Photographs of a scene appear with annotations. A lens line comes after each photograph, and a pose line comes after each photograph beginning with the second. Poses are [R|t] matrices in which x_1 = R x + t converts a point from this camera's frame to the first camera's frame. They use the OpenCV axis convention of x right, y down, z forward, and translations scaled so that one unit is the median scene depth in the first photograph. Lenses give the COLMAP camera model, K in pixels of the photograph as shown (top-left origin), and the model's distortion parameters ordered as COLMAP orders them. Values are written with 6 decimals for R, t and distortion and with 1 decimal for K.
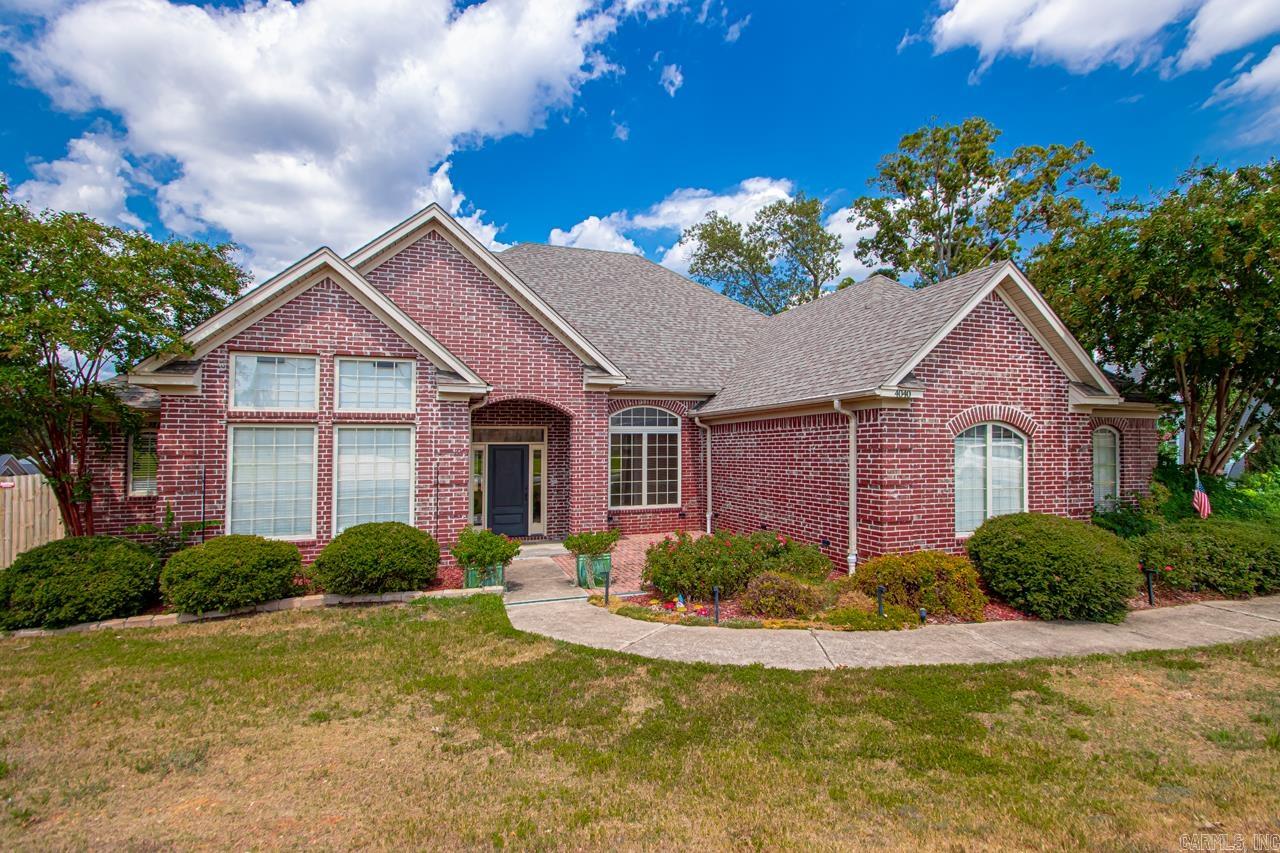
lens RADIAL K [[597.9, 0, 667.0], [0, 597.9, 428.2], [0, 0, 1]] dist [0.014299, -0.010783]
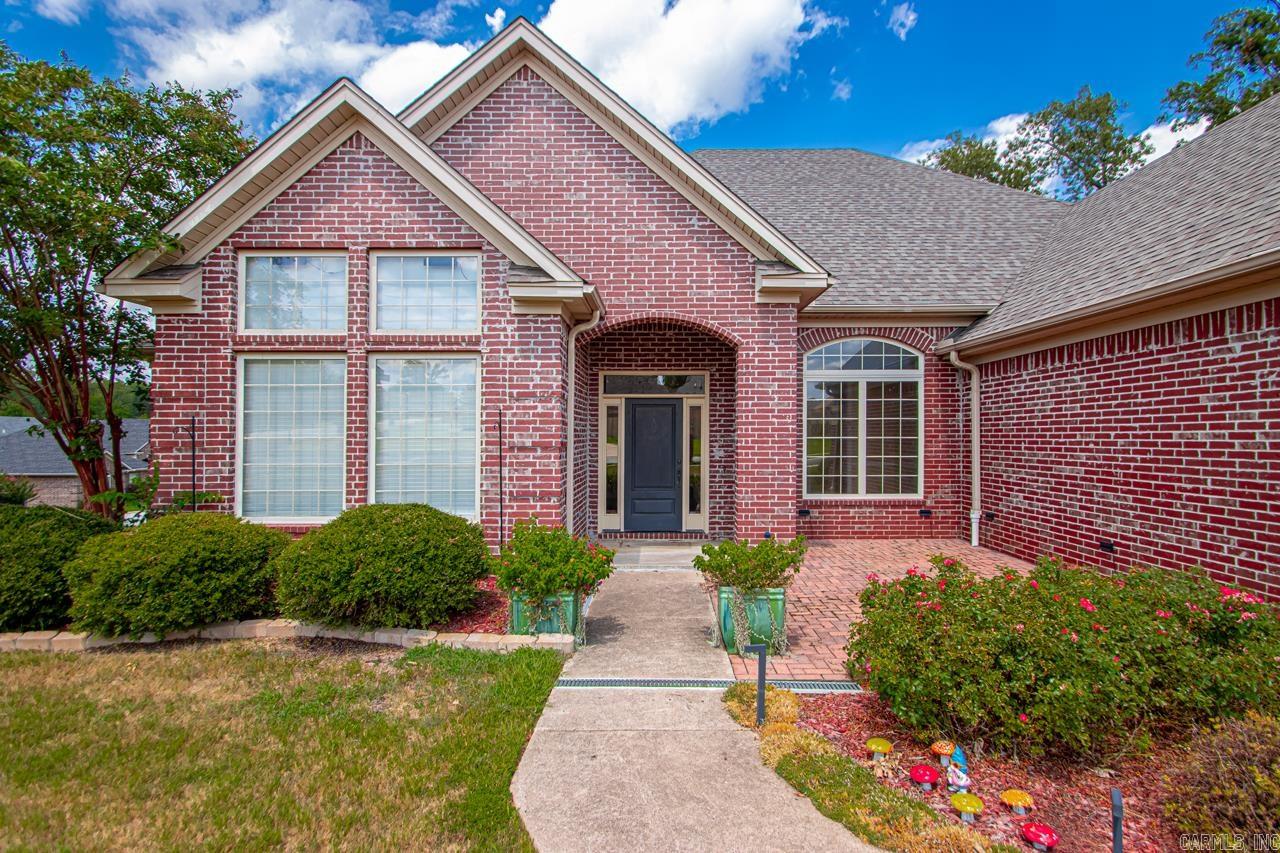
lens RADIAL K [[597.9, 0, 667.0], [0, 597.9, 428.2], [0, 0, 1]] dist [0.014299, -0.010783]
pose [[0.936201, 0.001647, -0.351461, -0.011475], [0.006535, 0.999735, 0.022092, 0.062966], [0.351405, -0.022980, 0.935942, 0.483854]]
